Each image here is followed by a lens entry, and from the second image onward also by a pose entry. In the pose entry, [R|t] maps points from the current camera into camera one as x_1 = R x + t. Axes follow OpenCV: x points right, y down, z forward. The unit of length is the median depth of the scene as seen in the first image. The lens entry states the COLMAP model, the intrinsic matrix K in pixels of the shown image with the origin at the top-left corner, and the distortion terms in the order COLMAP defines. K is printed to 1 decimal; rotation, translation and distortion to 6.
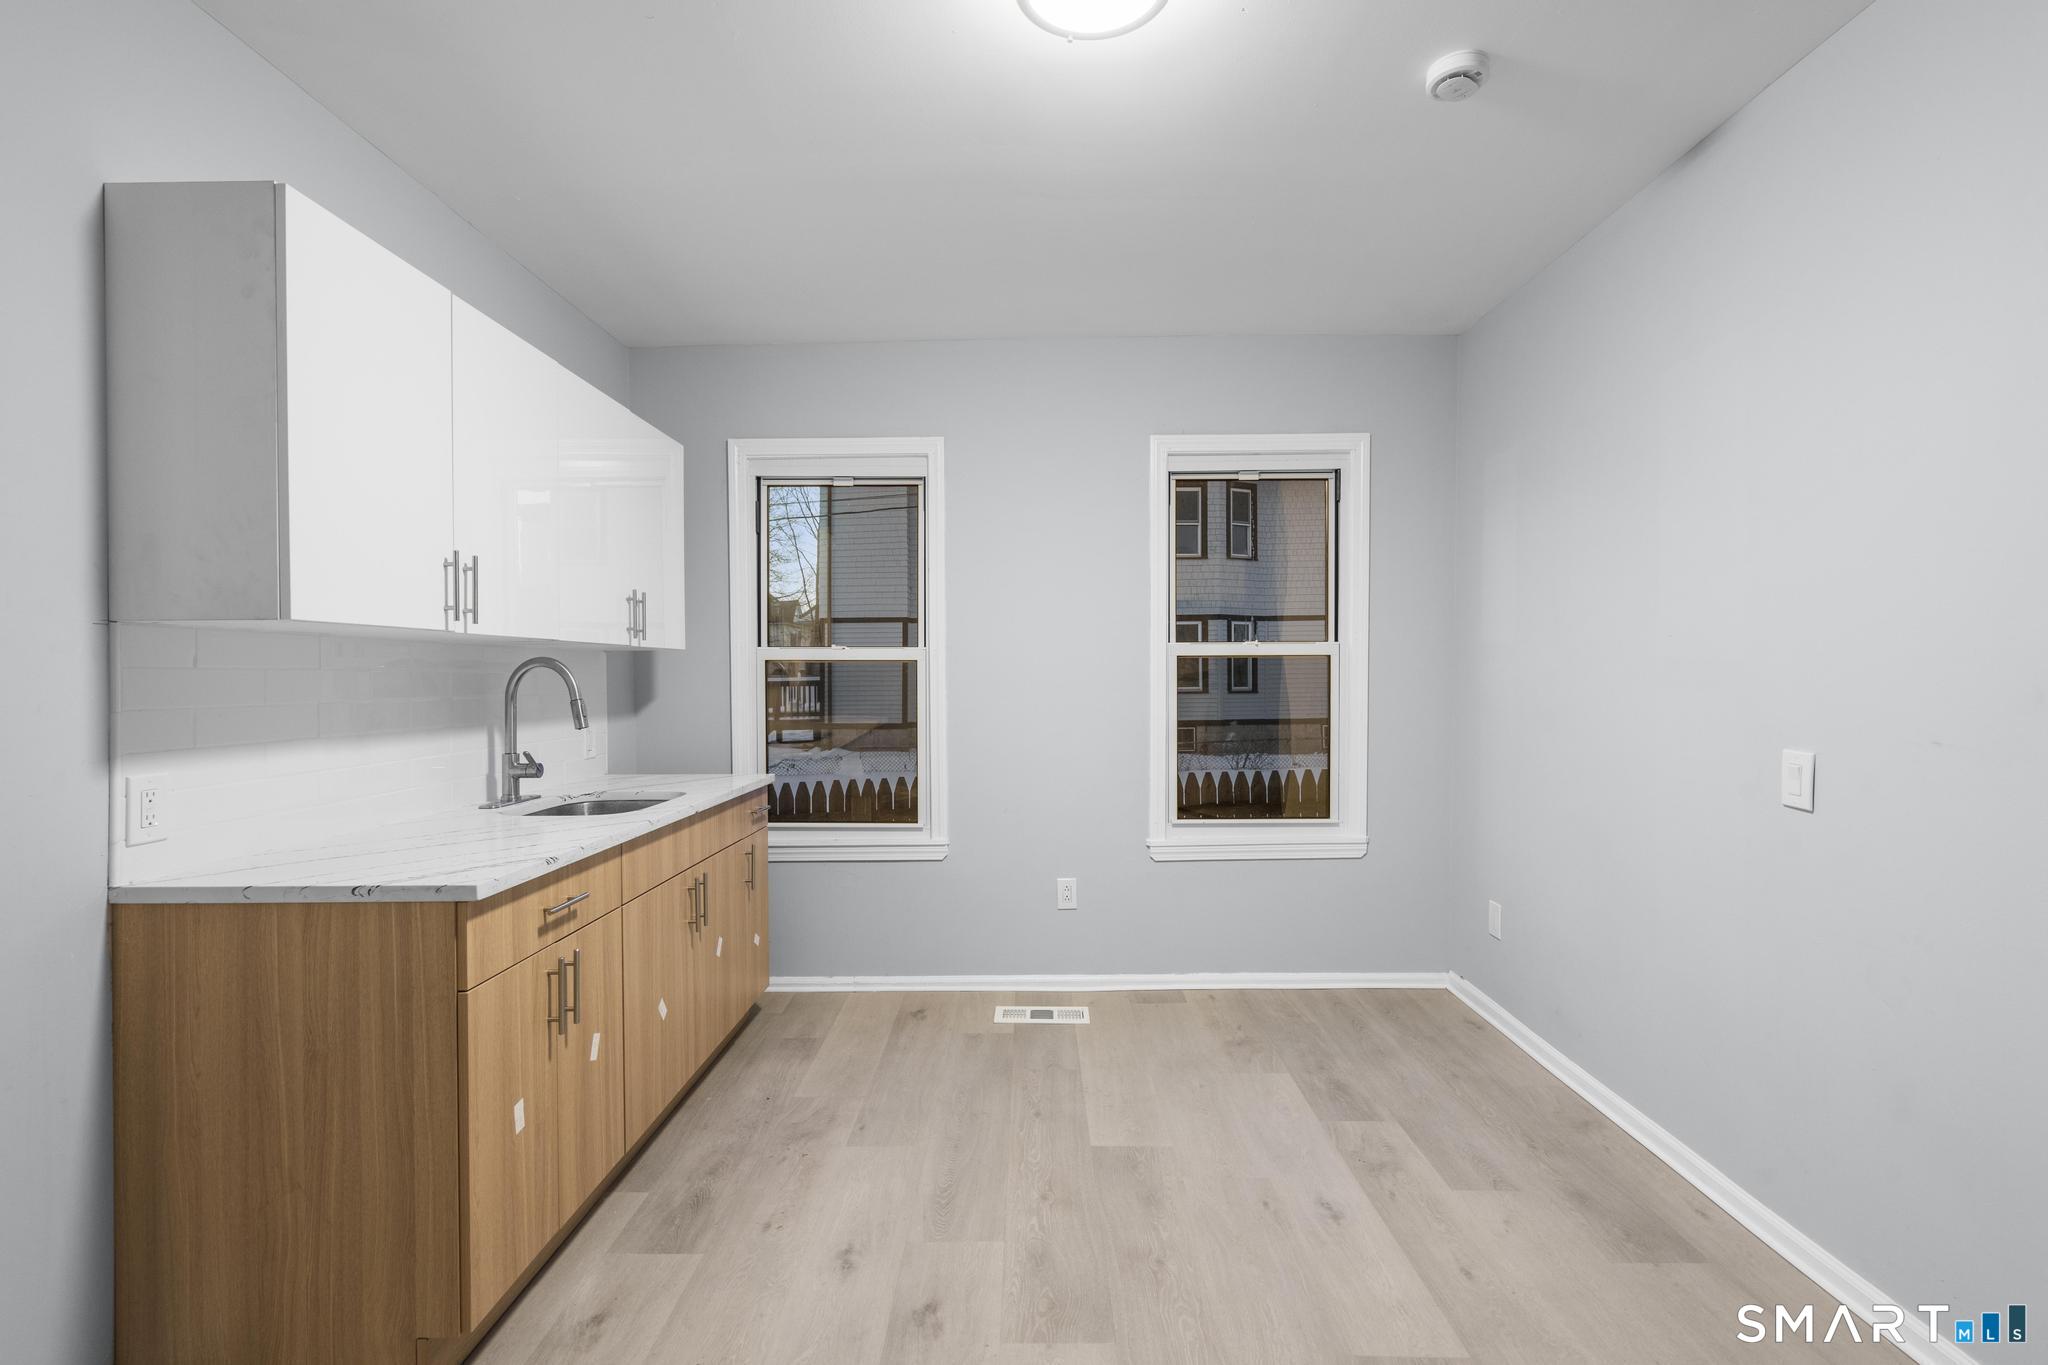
lens RADIAL K [[920.4, 0, 1021.3], [0, 920.4, 681.5], [0, 0, 1]] dist [-0.005214, 0.002869]
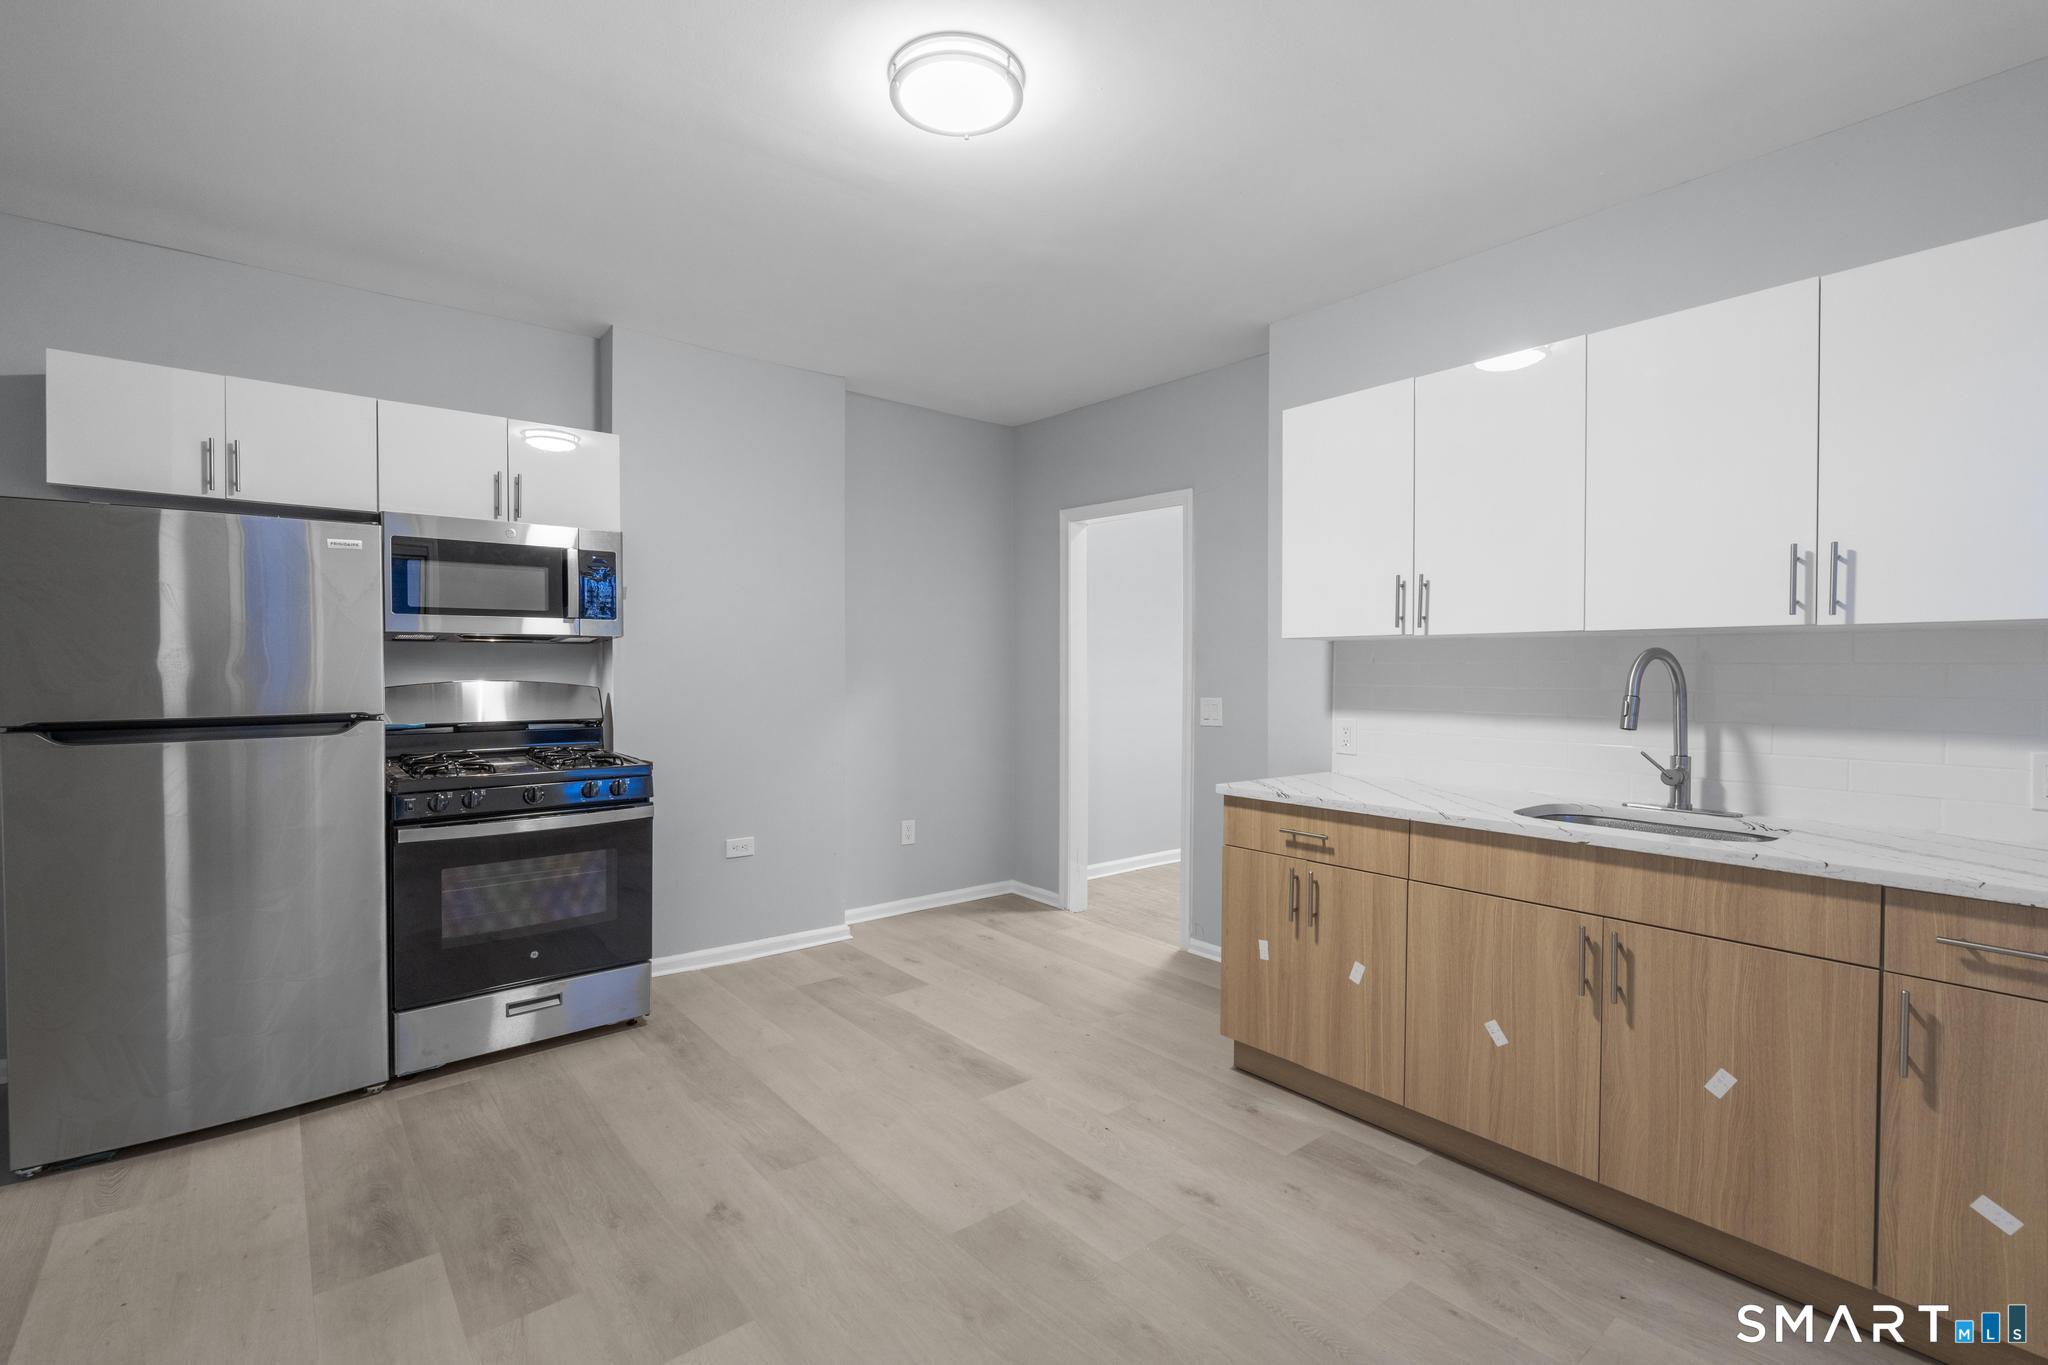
lens RADIAL K [[920.4, 0, 1024.6], [0, 920.4, 683.8], [0, 0, 1]] dist [-0.005214, 0.002869]
pose [[-0.765566, 0.010958, -0.643264, 0.506844], [-0.005806, 0.999697, 0.023940, -0.009762], [0.643331, 0.022063, -0.765270, 1.270818]]
